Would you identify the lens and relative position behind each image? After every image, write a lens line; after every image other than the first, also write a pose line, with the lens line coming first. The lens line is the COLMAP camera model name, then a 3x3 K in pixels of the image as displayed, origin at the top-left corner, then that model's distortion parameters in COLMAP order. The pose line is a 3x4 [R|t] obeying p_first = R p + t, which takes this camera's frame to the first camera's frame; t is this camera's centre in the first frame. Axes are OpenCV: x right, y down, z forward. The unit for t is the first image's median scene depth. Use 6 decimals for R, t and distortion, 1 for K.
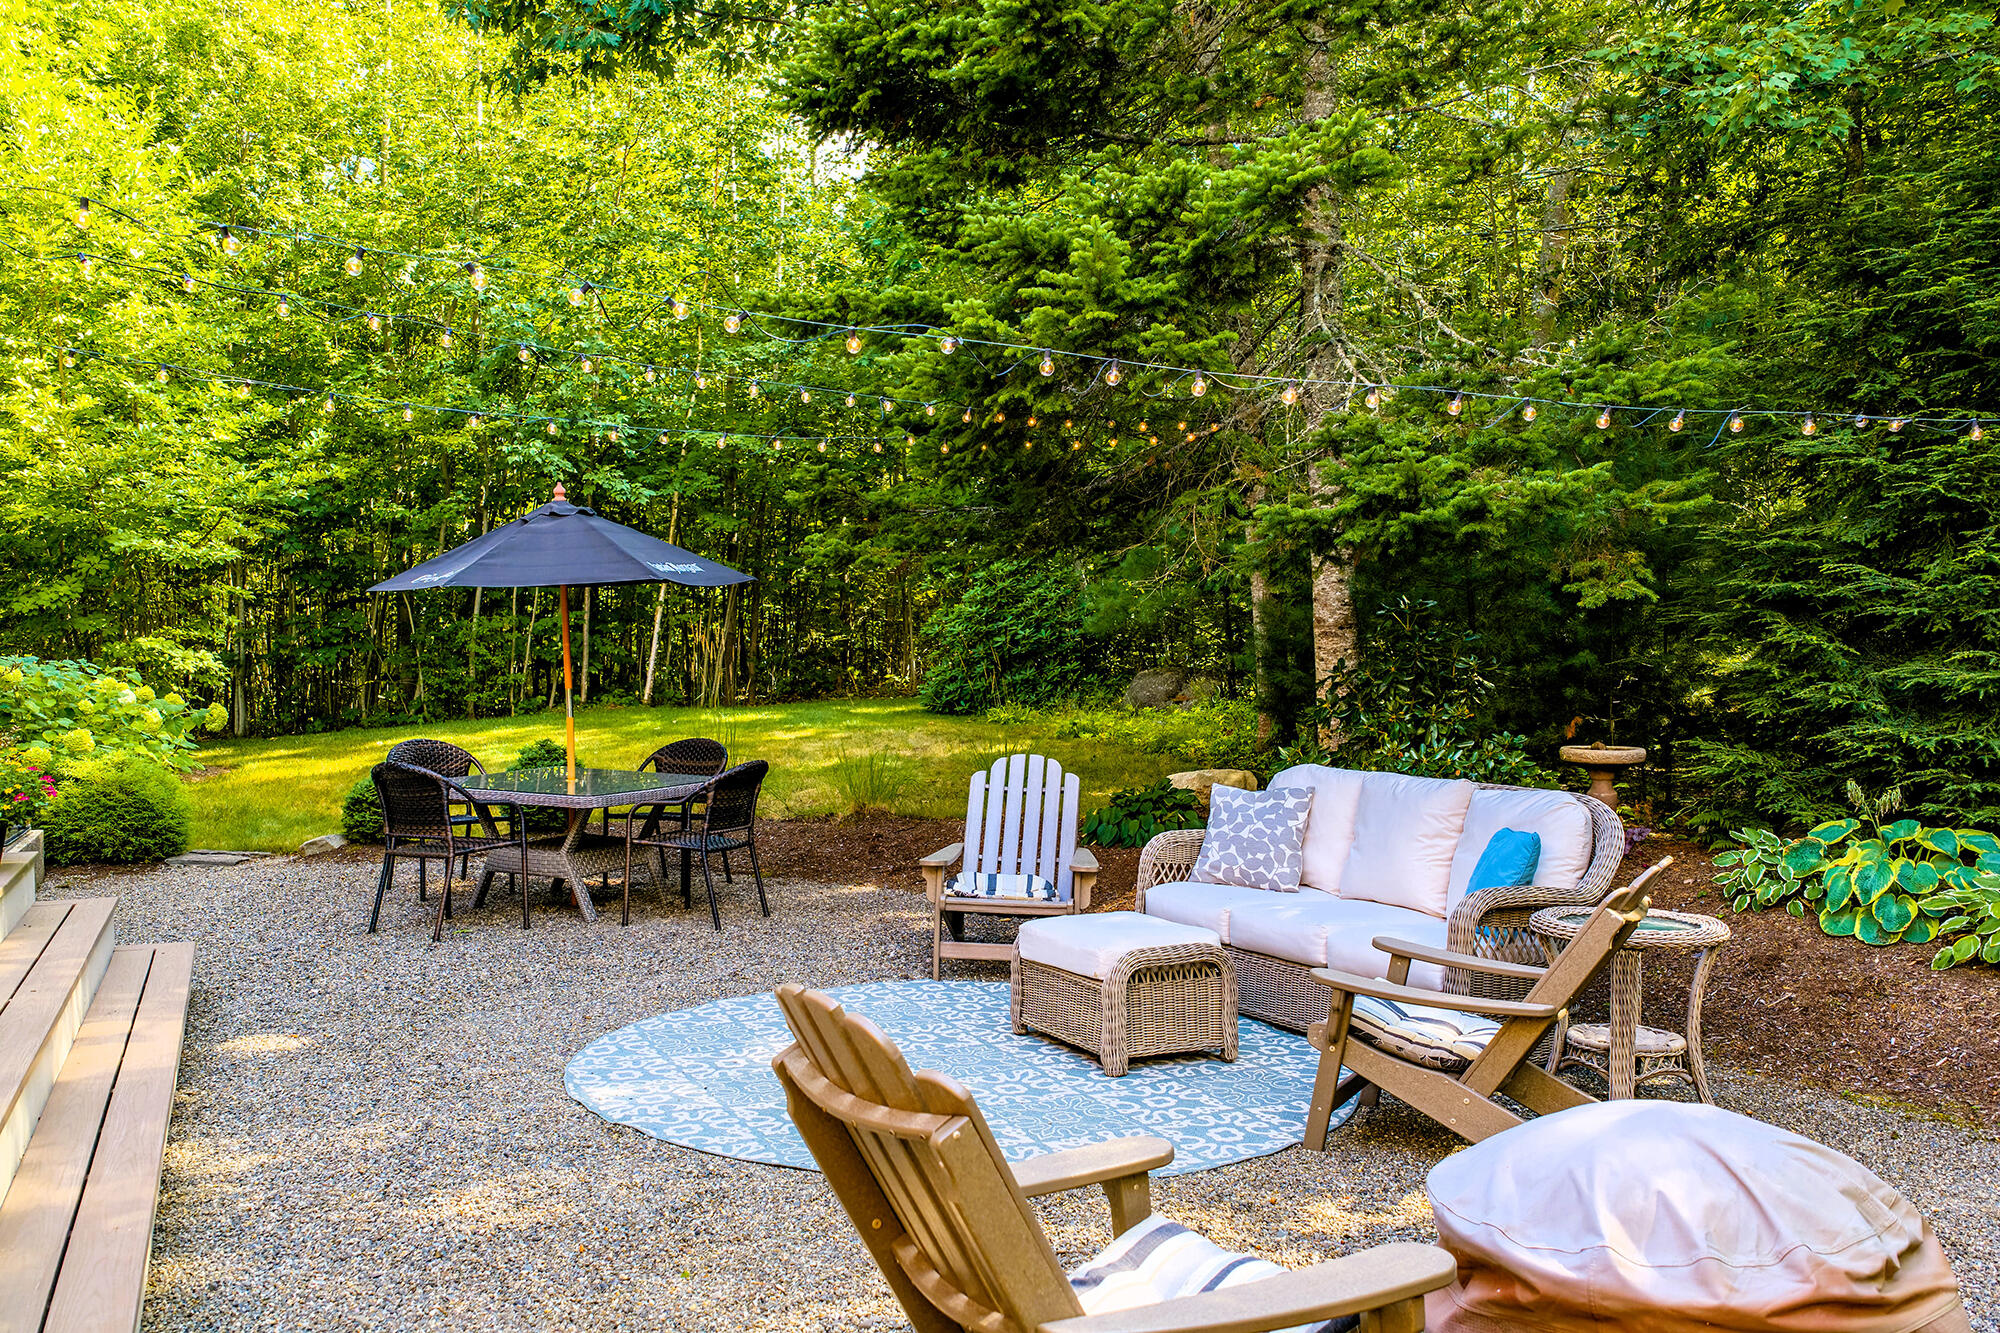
lens RADIAL K [[1682.4, 0, 976.1], [0, 1682.4, 716.3], [0, 0, 1]] dist [0.020803, -0.034814]
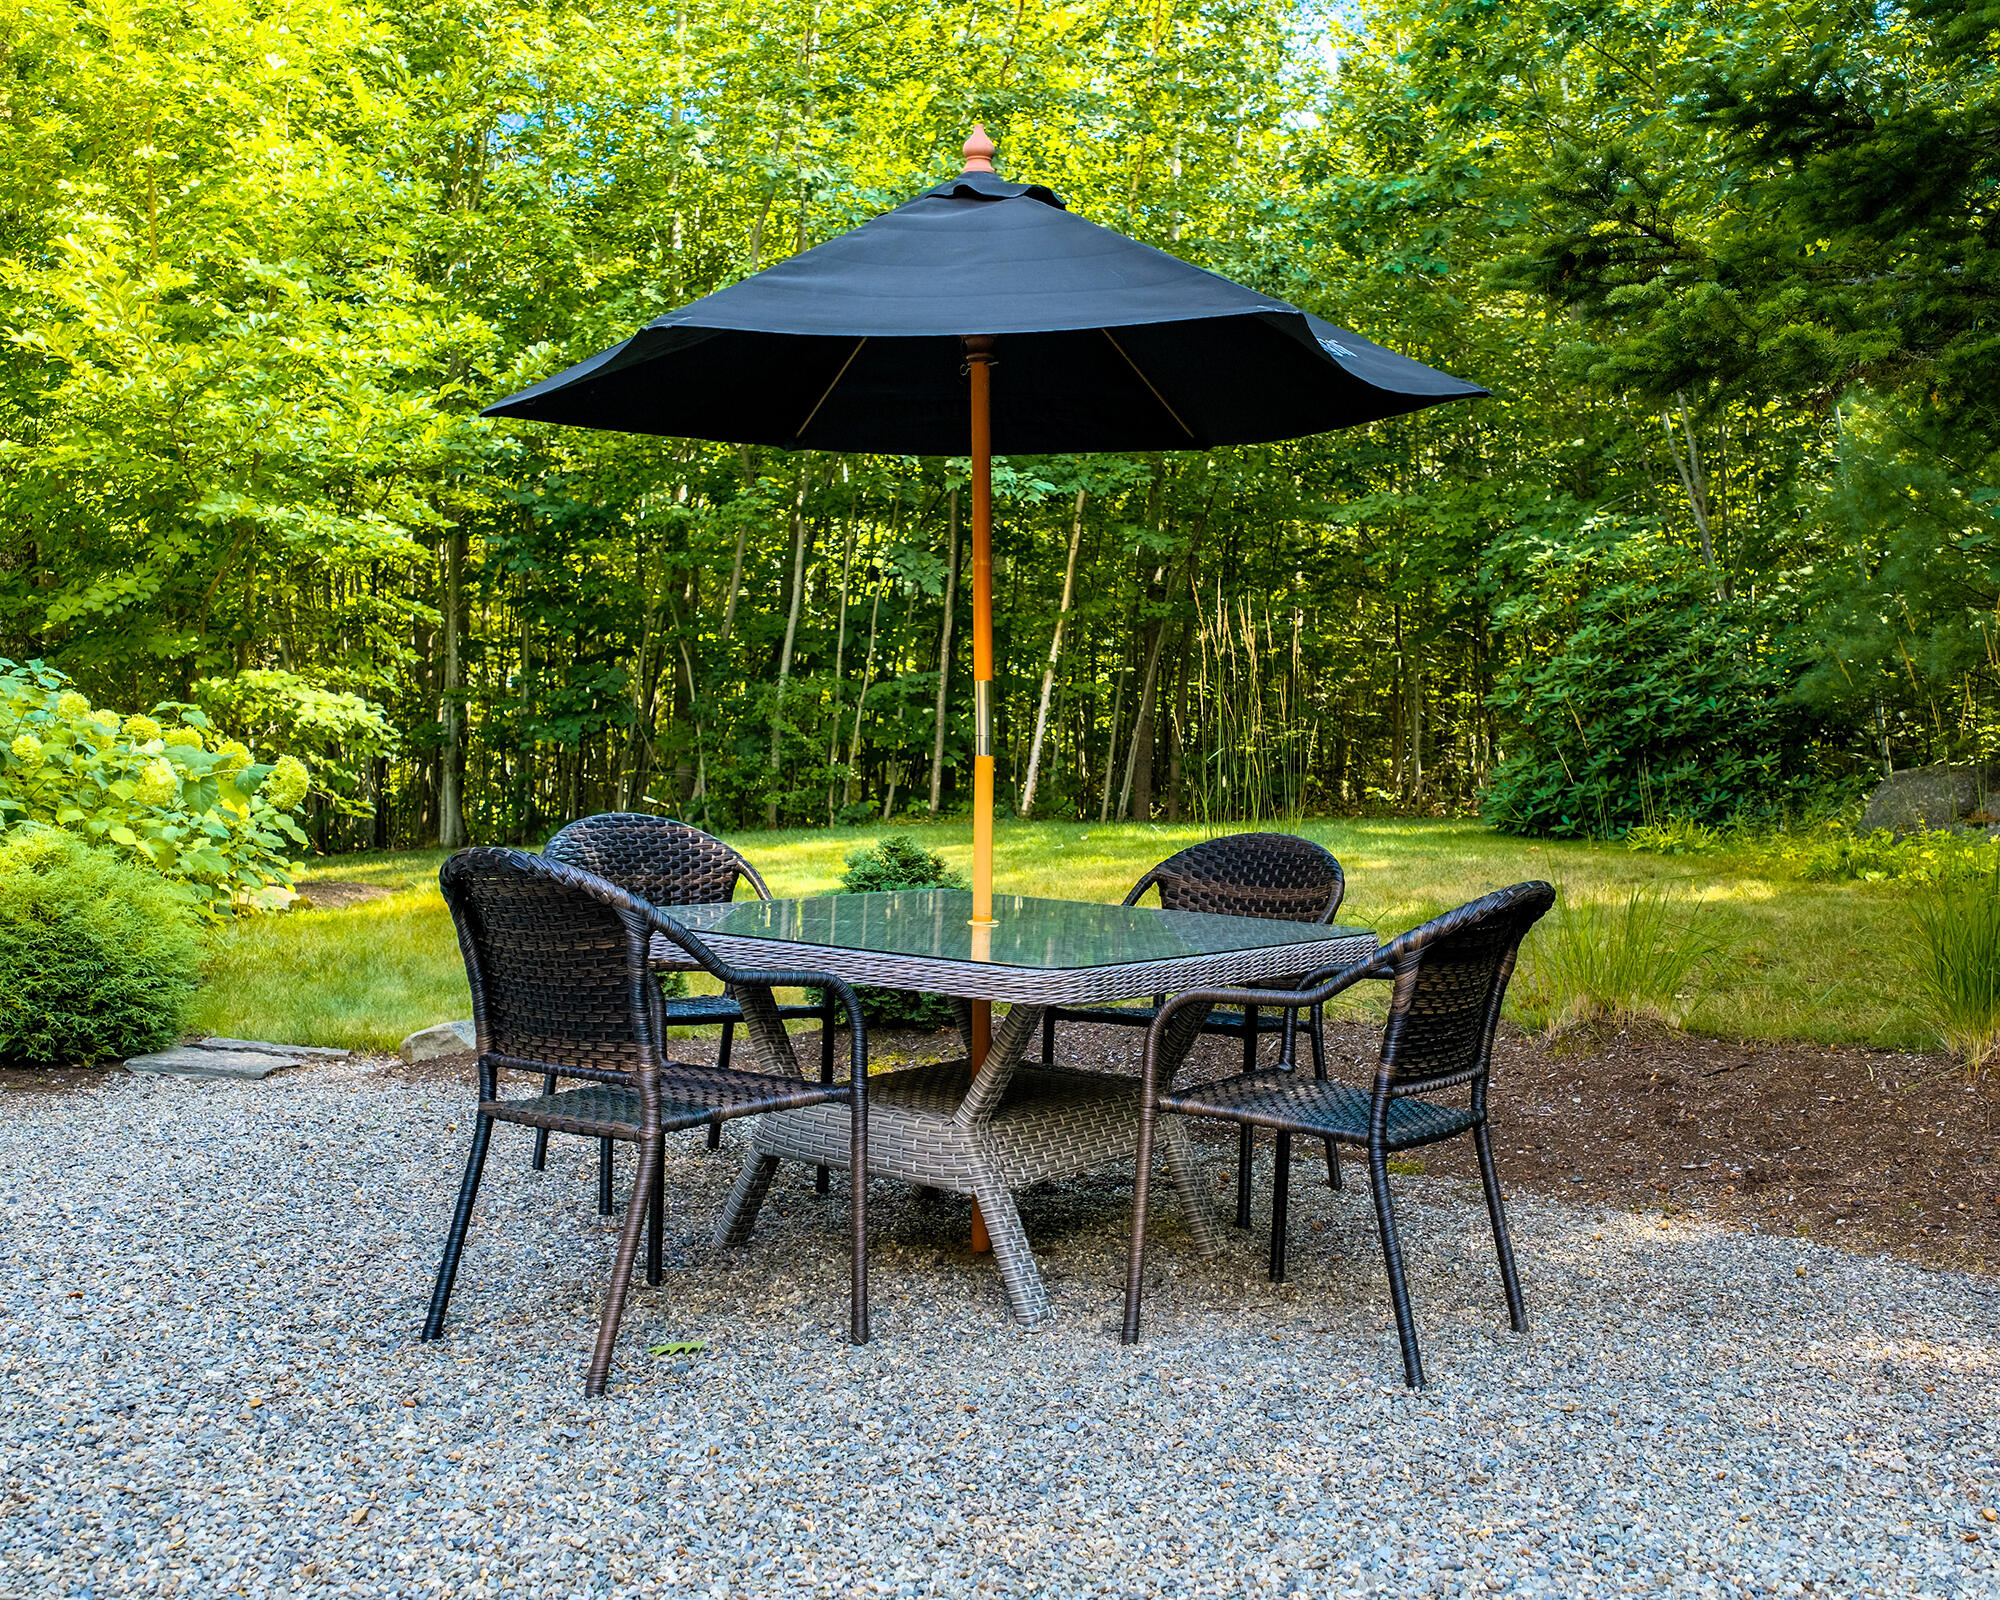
lens RADIAL K [[2098.1, 0, 1008.4], [0, 2098.1, 803.5], [0, 0, 1]] dist [0.046751, 0.000000]
pose [[0.982846, 0.024079, -0.182850, -0.086818], [-0.028874, 0.999304, -0.023602, 0.012867], [0.182155, 0.028477, 0.982857, 0.311645]]
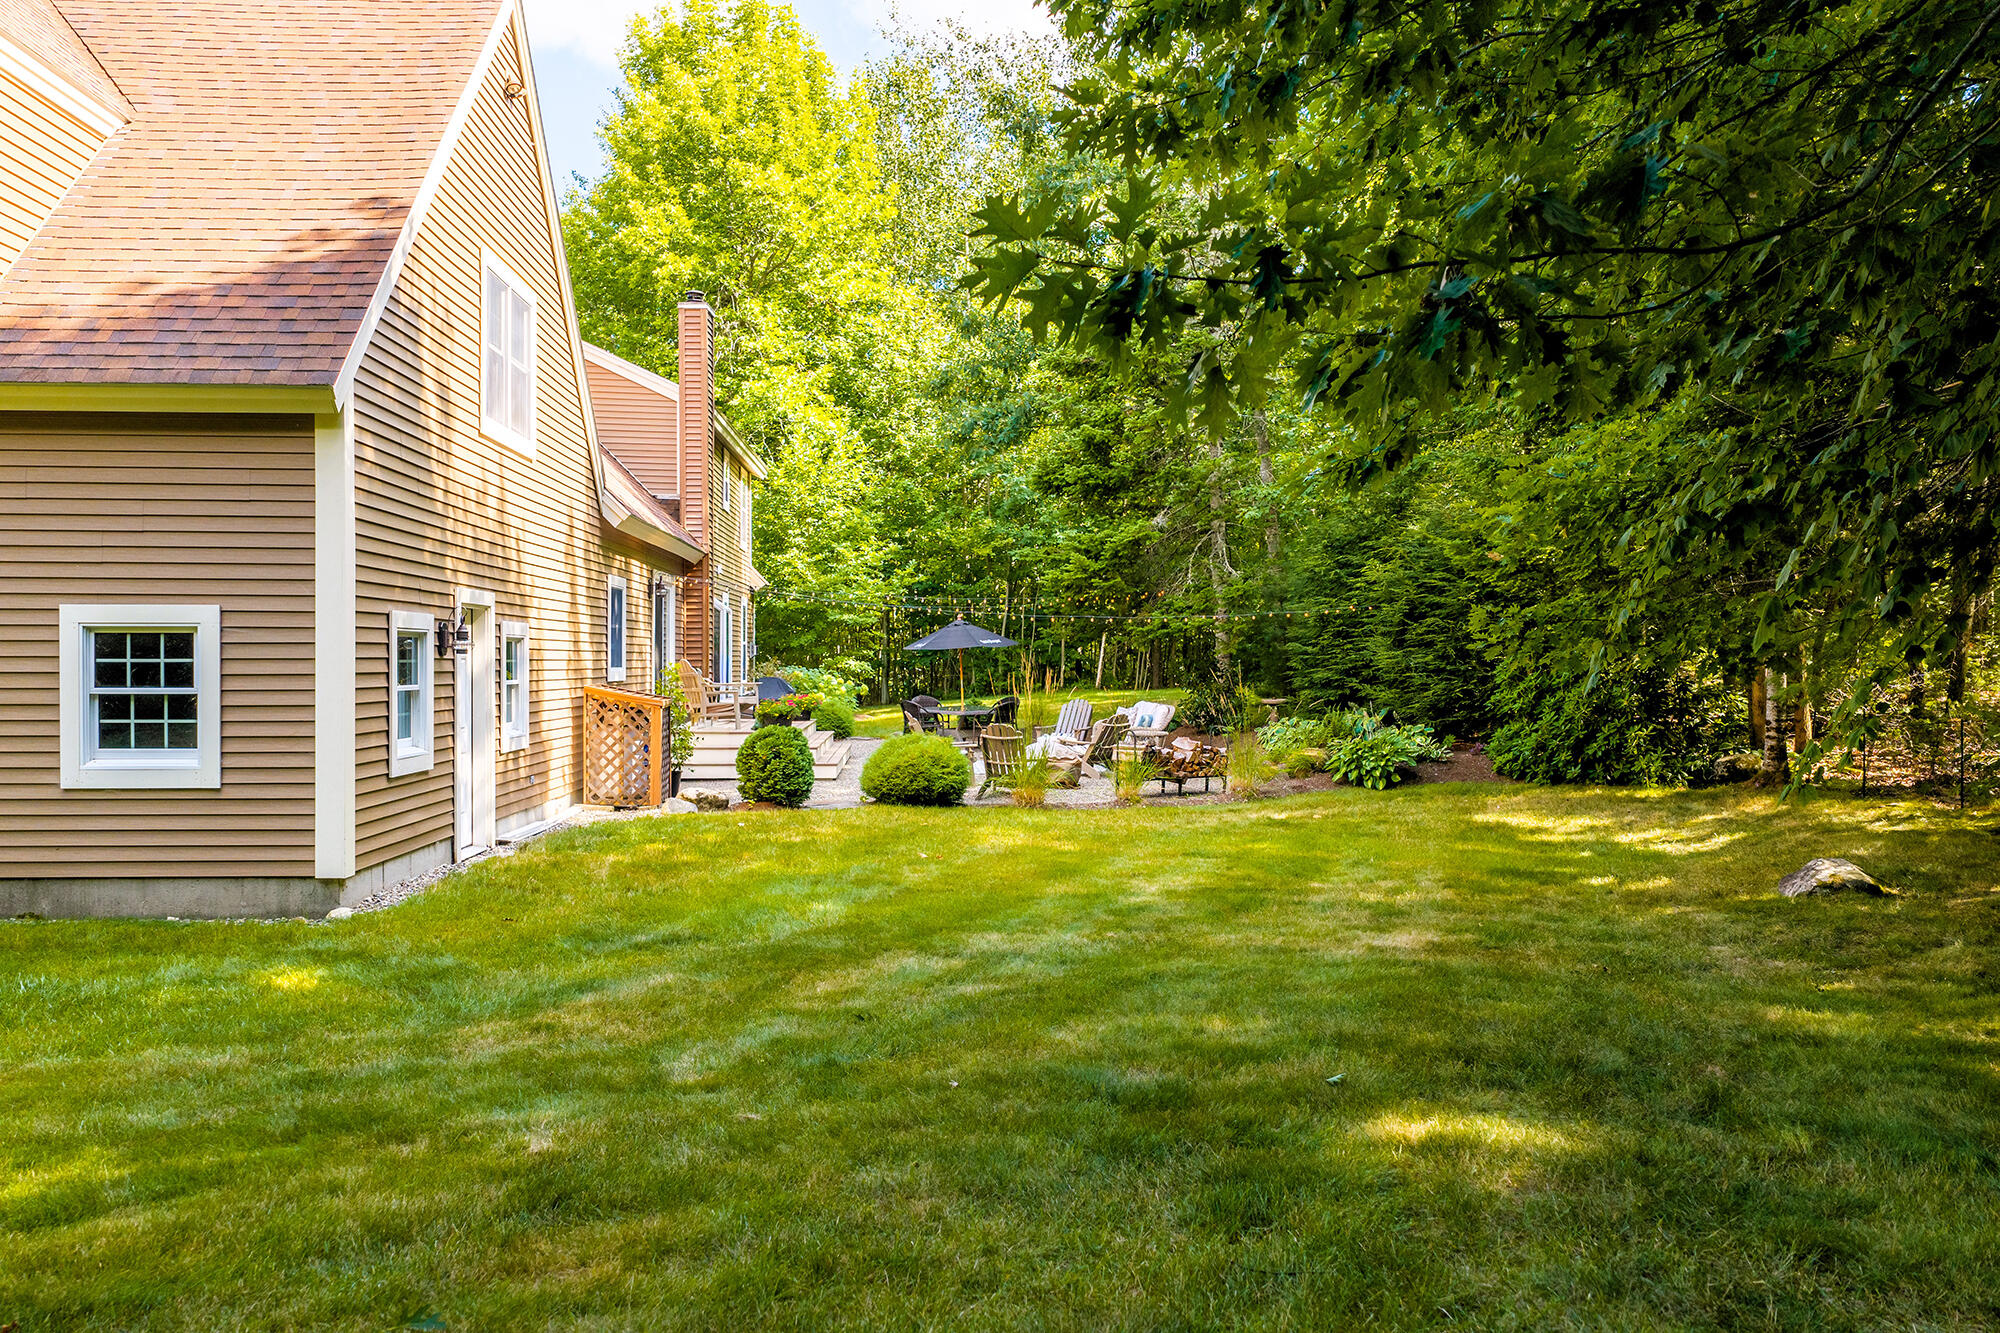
lens RADIAL K [[1682.4, 0, 1005.0], [0, 1682.4, 667.7], [0, 0, 1]] dist [0.020803, -0.034814]
pose [[0.936897, 0.002794, -0.349595, 0.546311], [-0.011324, 0.999686, -0.022358, 0.017780], [0.349423, 0.024906, 0.936634, -1.123569]]
